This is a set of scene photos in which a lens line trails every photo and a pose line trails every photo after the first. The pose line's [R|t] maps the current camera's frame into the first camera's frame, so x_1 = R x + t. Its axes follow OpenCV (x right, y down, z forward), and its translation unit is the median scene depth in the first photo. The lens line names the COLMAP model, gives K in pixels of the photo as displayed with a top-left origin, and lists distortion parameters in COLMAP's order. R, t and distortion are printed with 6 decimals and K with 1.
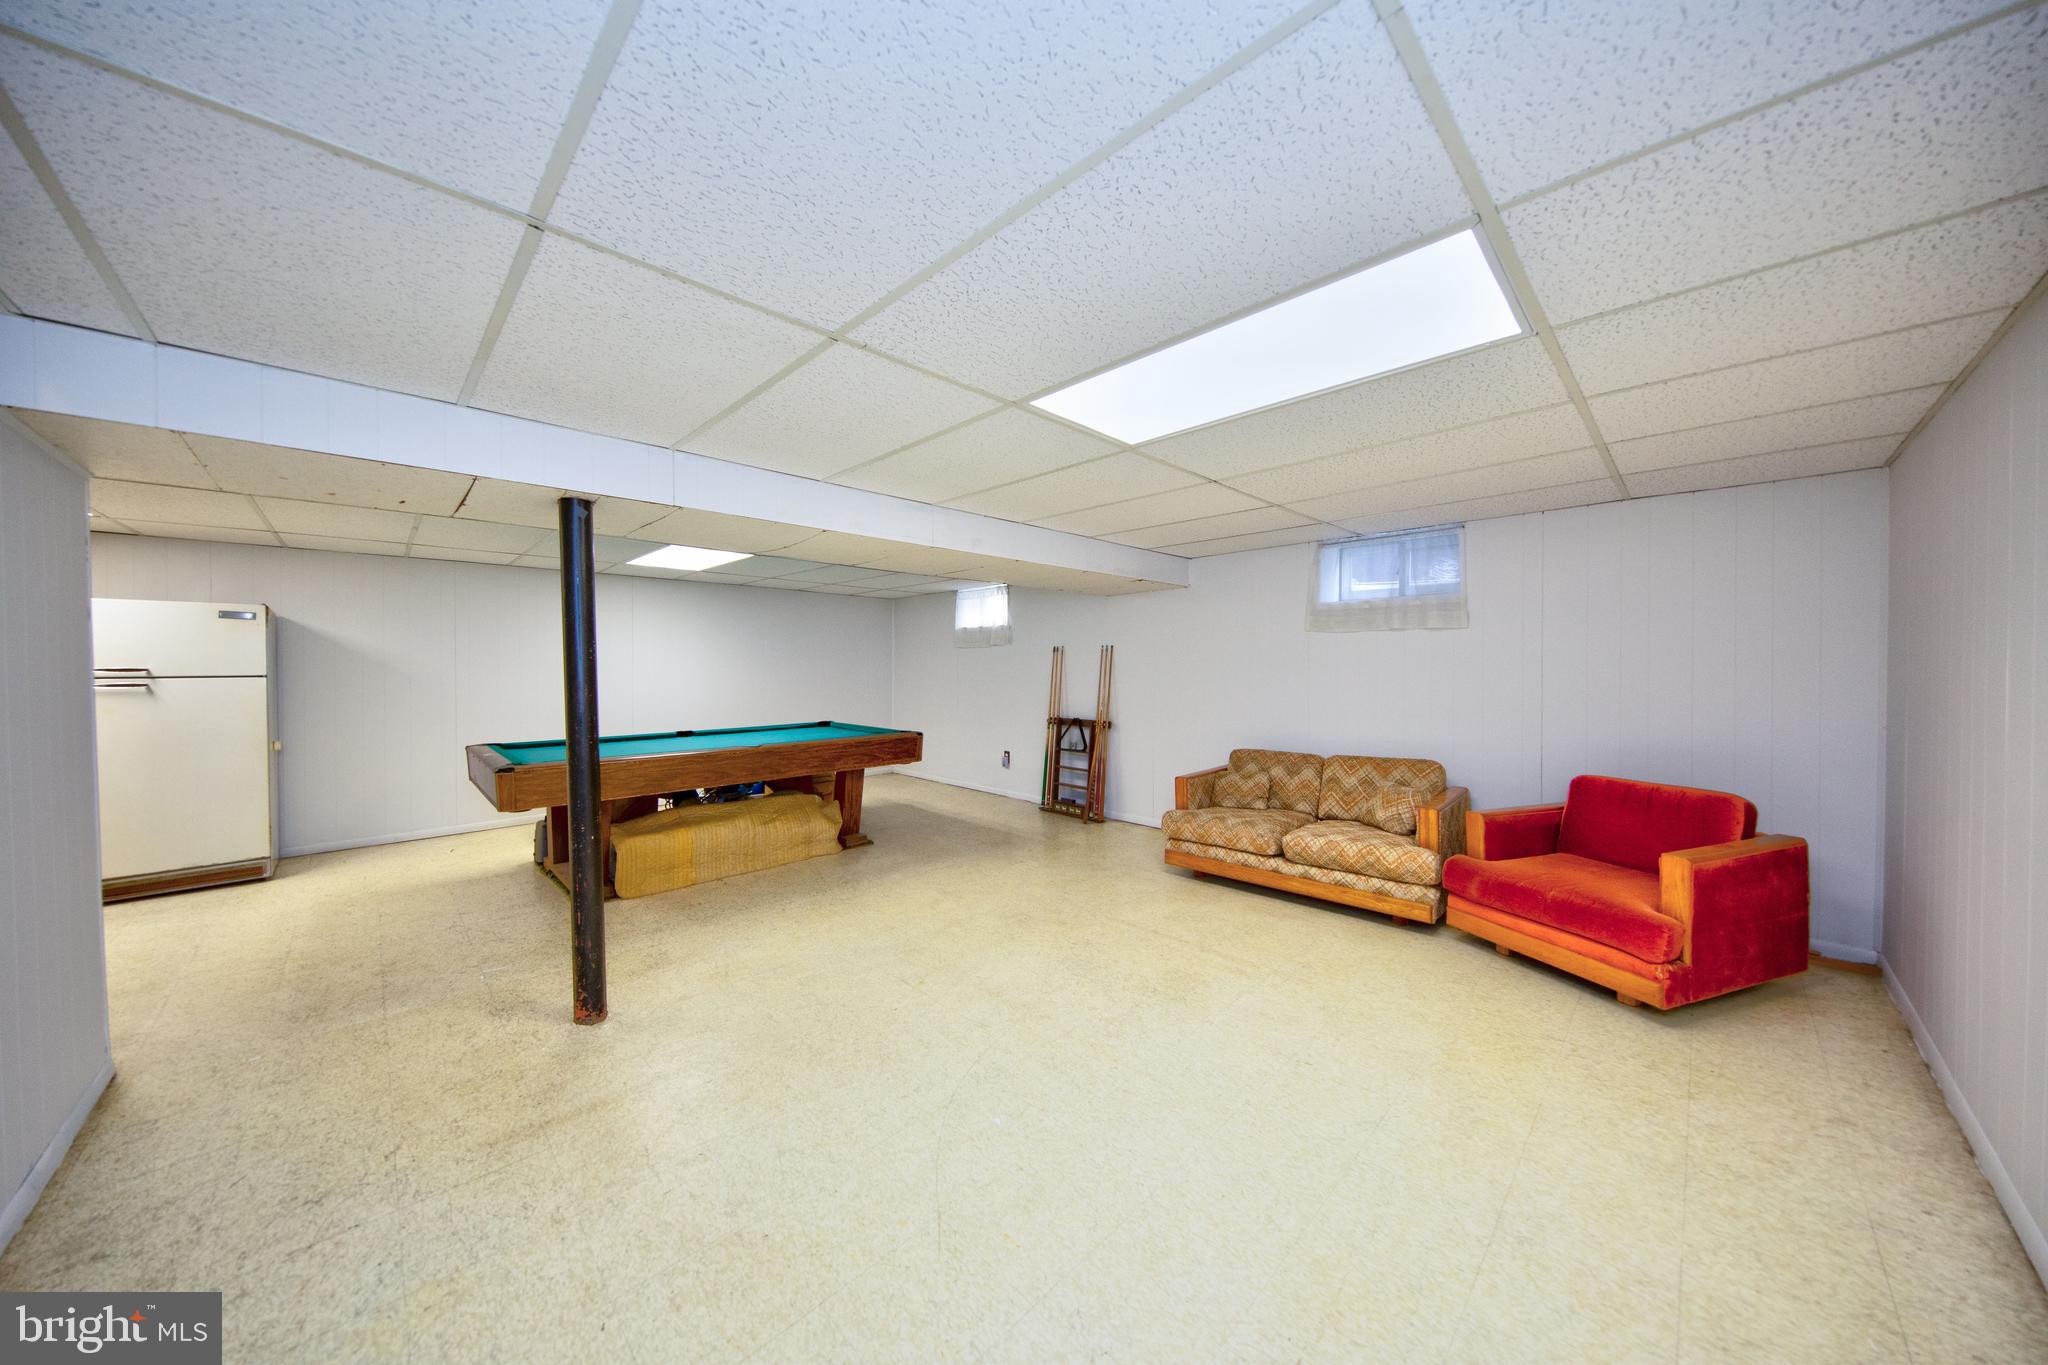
lens RADIAL K [[686.6, 0, 1006.5], [0, 686.6, 679.0], [0, 0, 1]] dist [0.000479, -0.000589]
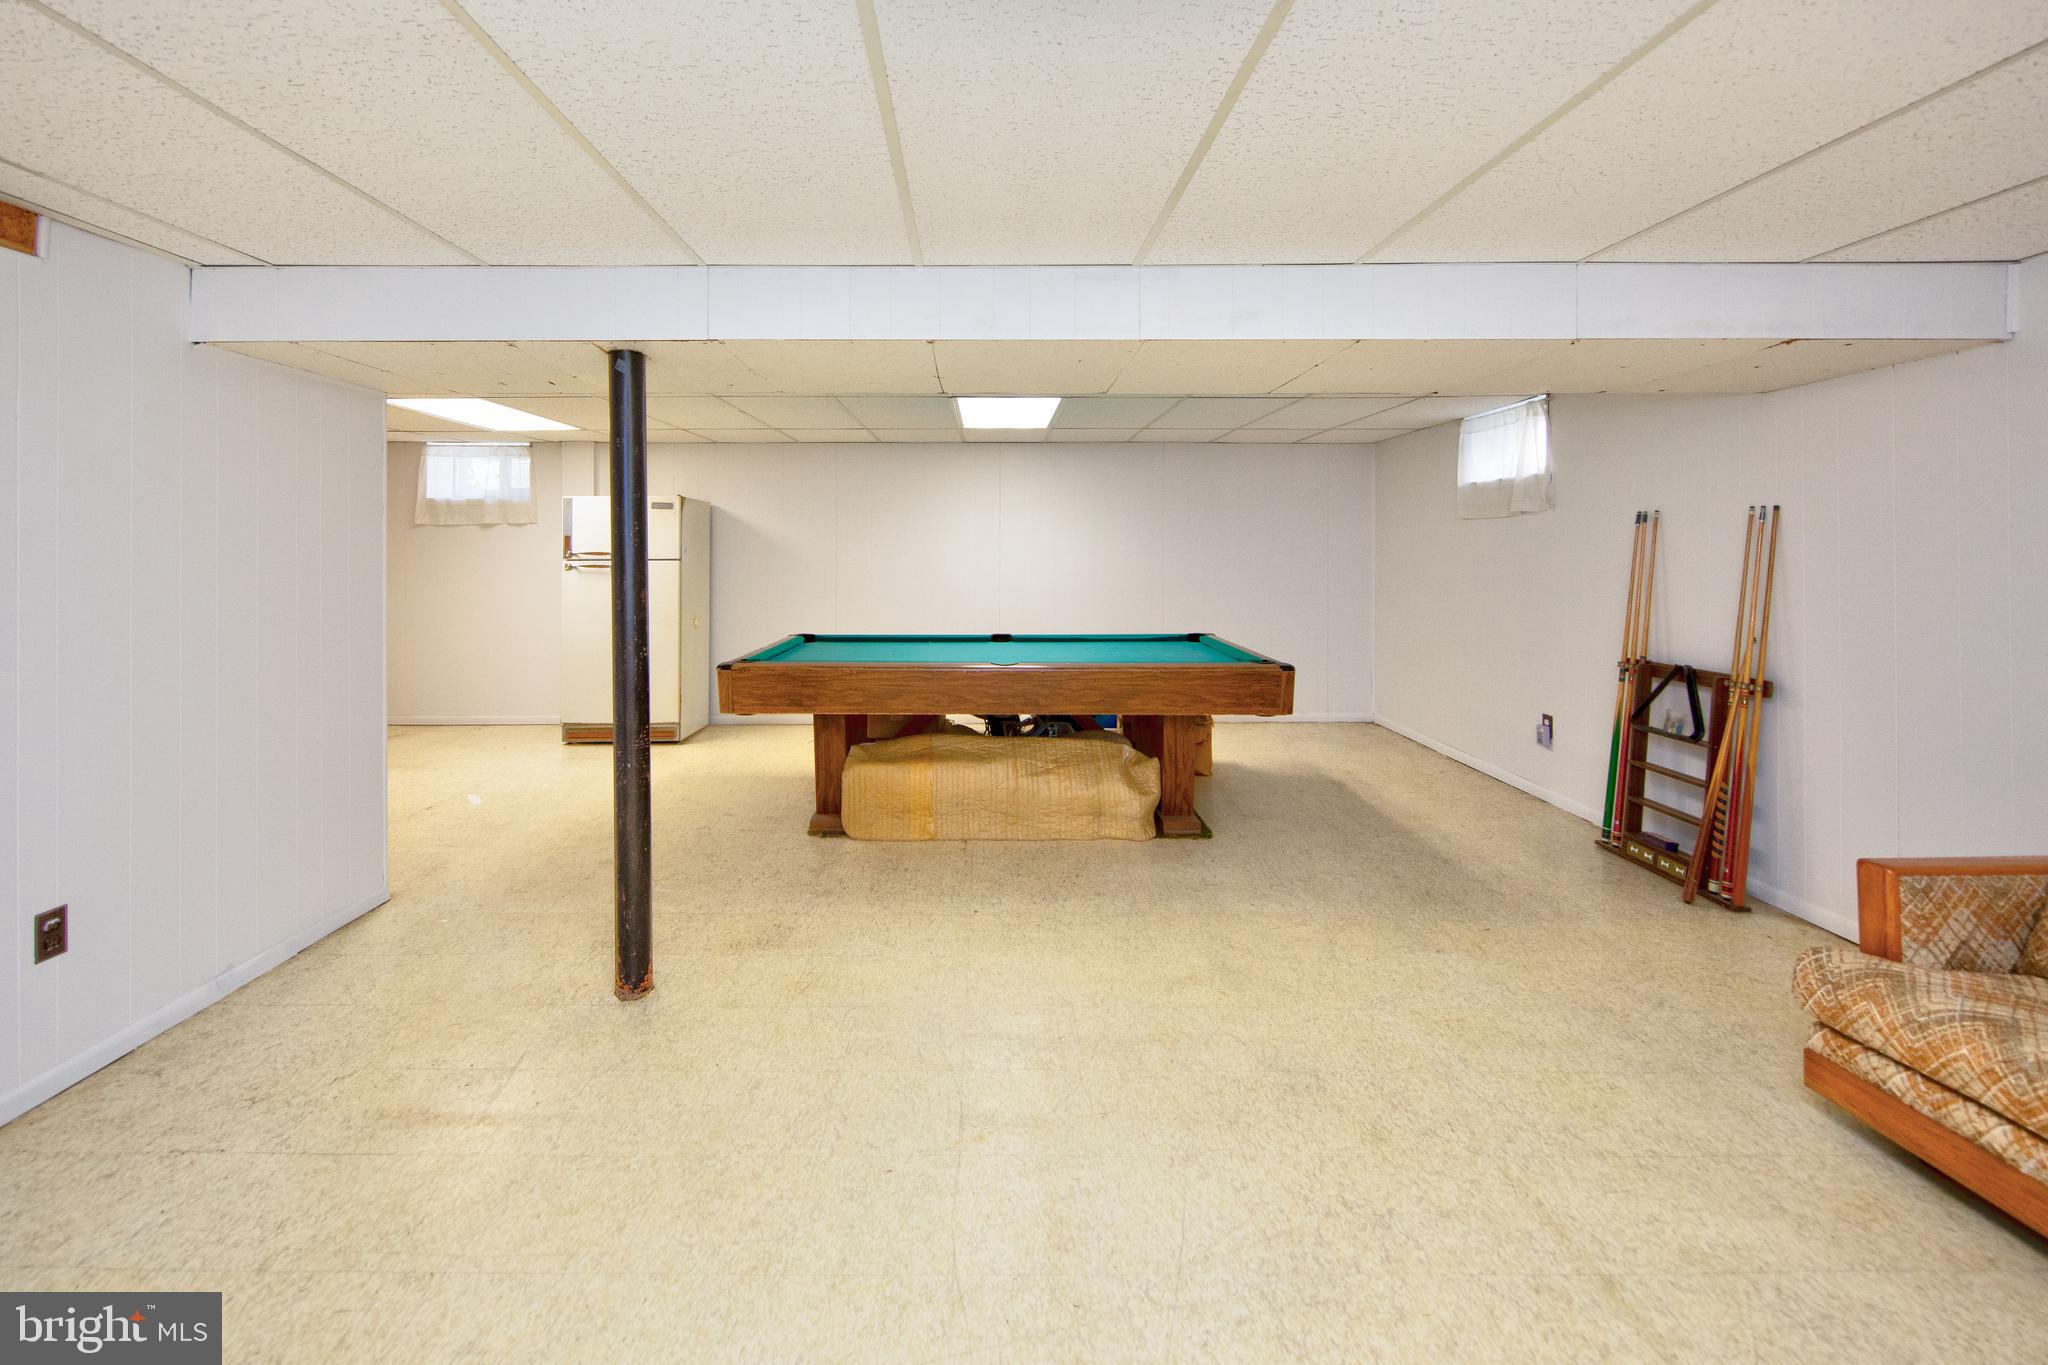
lens RADIAL K [[867.6, 0, 961.3], [0, 867.6, 545.1], [0, 0, 1]] dist [0.010999, -0.004205]
pose [[0.706919, -0.002184, -0.707291, 0.209551], [-0.013530, 0.999771, -0.016610, -0.008850], [0.707165, 0.021311, 0.706727, 0.289219]]
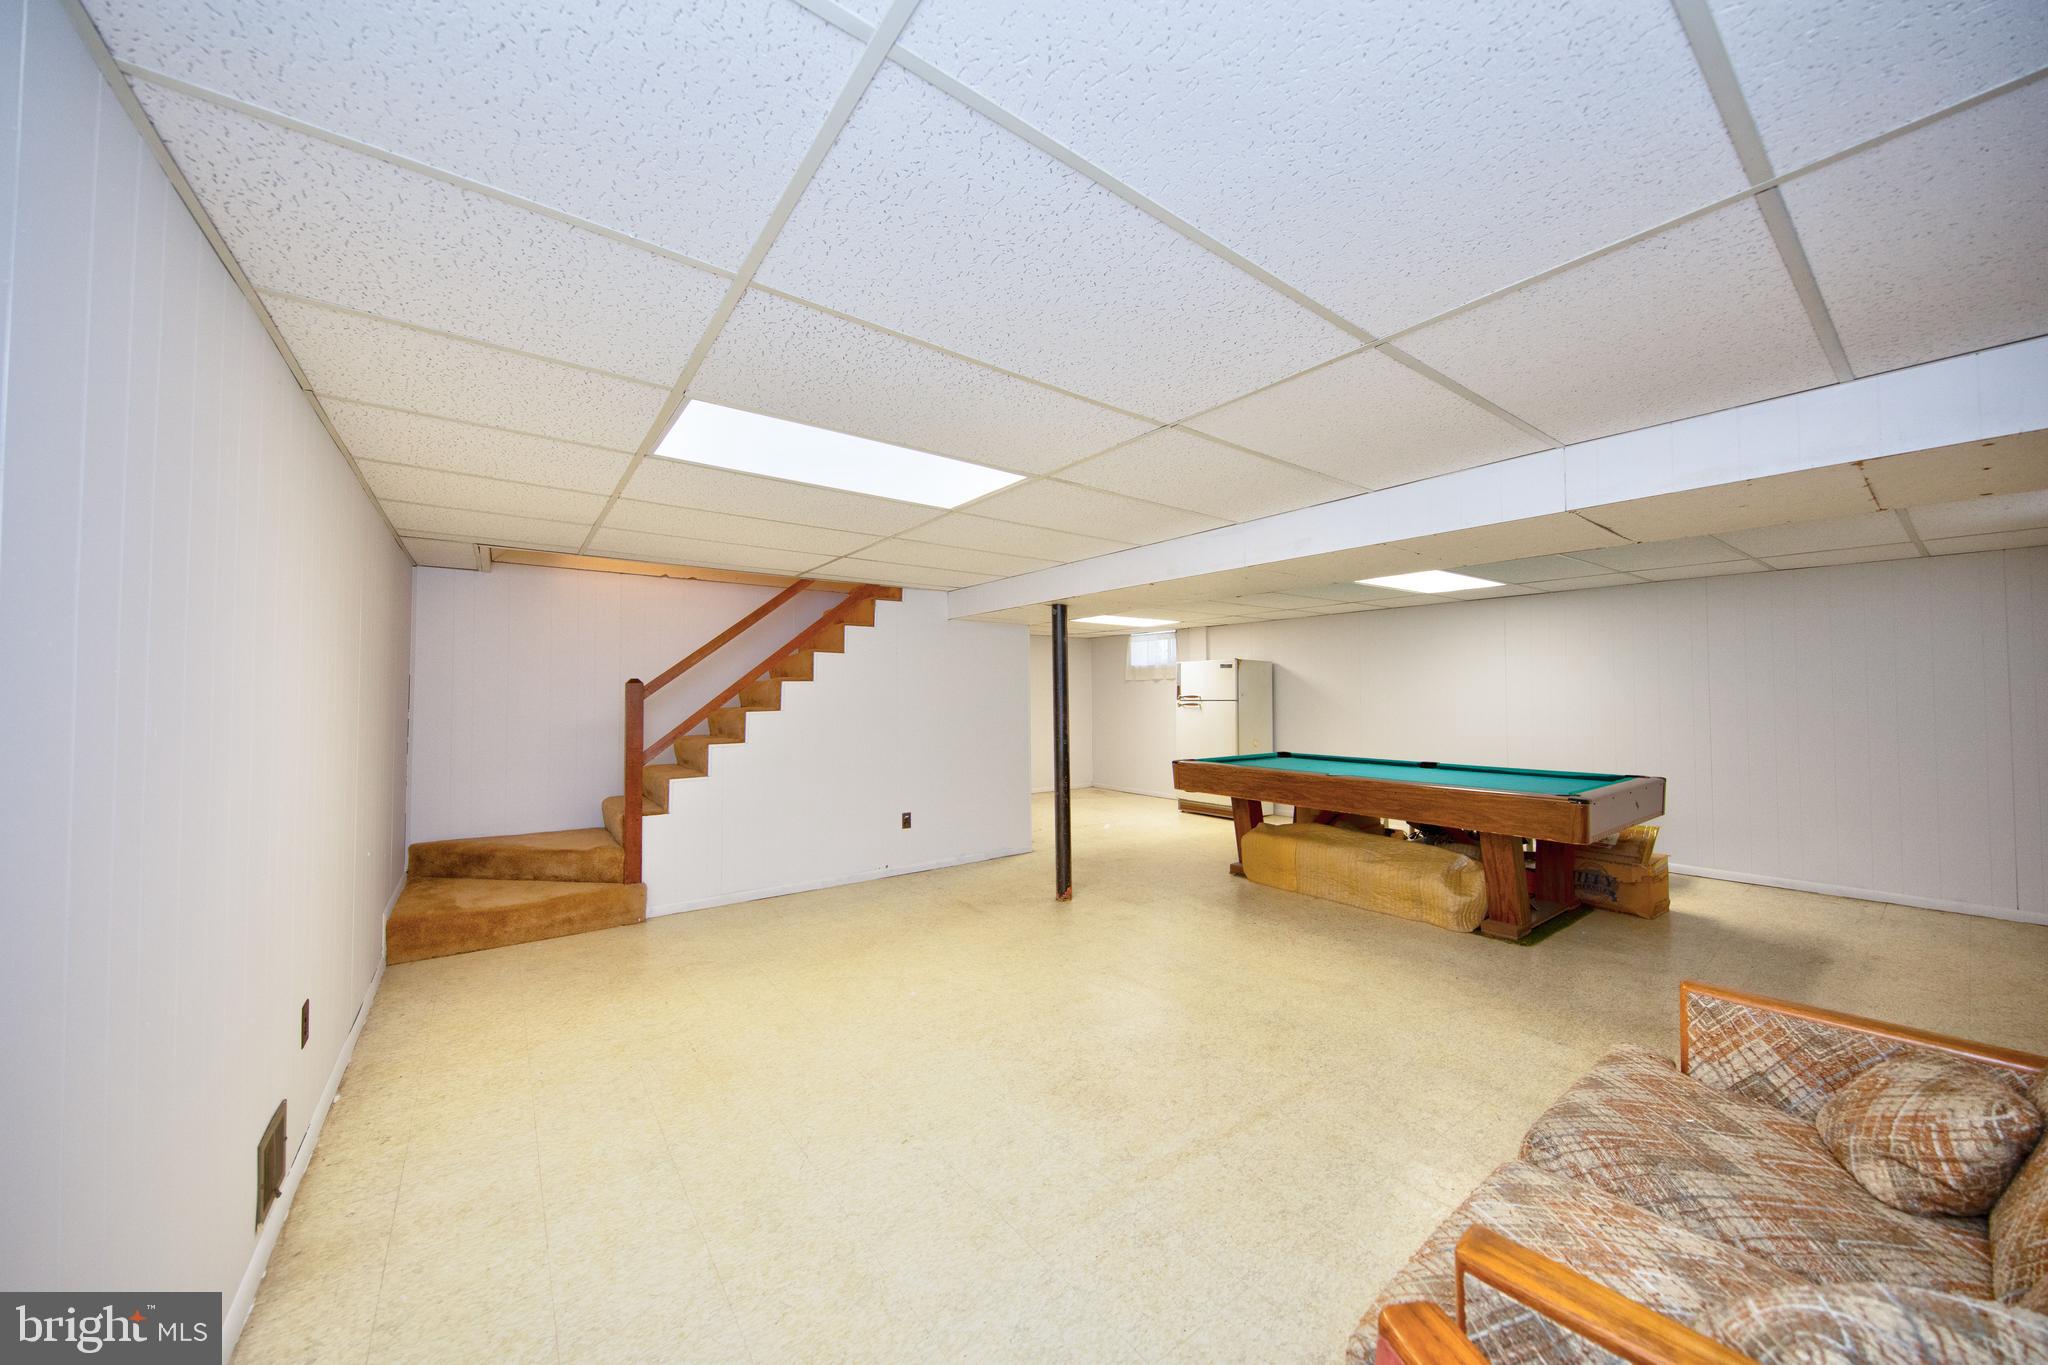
lens RADIAL K [[686.6, 0, 990.6], [0, 686.6, 676.7], [0, 0, 1]] dist [0.000479, -0.000589]
pose [[-0.157361, -0.024285, -0.987242, 0.619787], [-0.014199, 0.999650, -0.022326, -0.014455], [0.987439, 0.010505, -0.157651, 0.583353]]
